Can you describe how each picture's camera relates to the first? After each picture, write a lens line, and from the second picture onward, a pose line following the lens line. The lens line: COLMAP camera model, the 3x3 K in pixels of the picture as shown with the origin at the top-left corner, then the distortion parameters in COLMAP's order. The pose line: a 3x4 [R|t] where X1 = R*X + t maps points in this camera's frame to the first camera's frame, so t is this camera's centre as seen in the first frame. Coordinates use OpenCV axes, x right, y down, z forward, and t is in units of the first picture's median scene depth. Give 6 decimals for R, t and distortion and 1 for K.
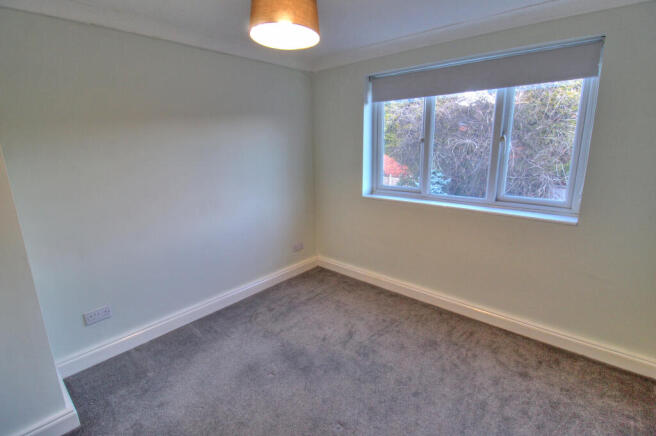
lens RADIAL K [[314.2, 0, 328.0], [0, 314.2, 218.0], [0, 0, 1]] dist [-0.000718, -0.000575]
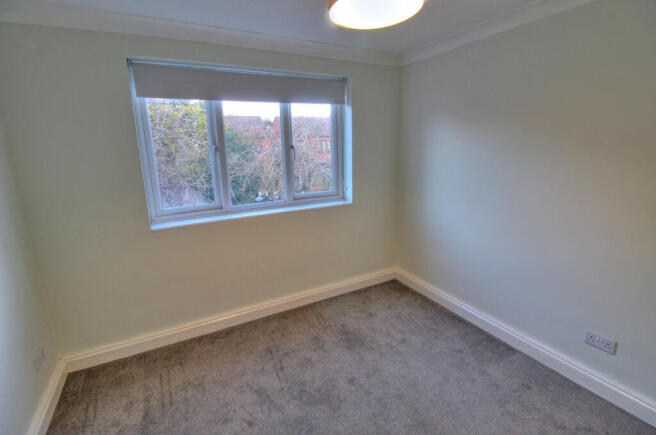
lens RADIAL K [[314.2, 0, 328.0], [0, 314.2, 217.5], [0, 0, 1]] dist [-0.000718, -0.000575]
pose [[0.329746, -0.210309, 0.920347, -0.494173], [0.247875, 0.959955, 0.130551, -0.110458], [-0.910948, 0.185083, 0.368672, 0.467537]]
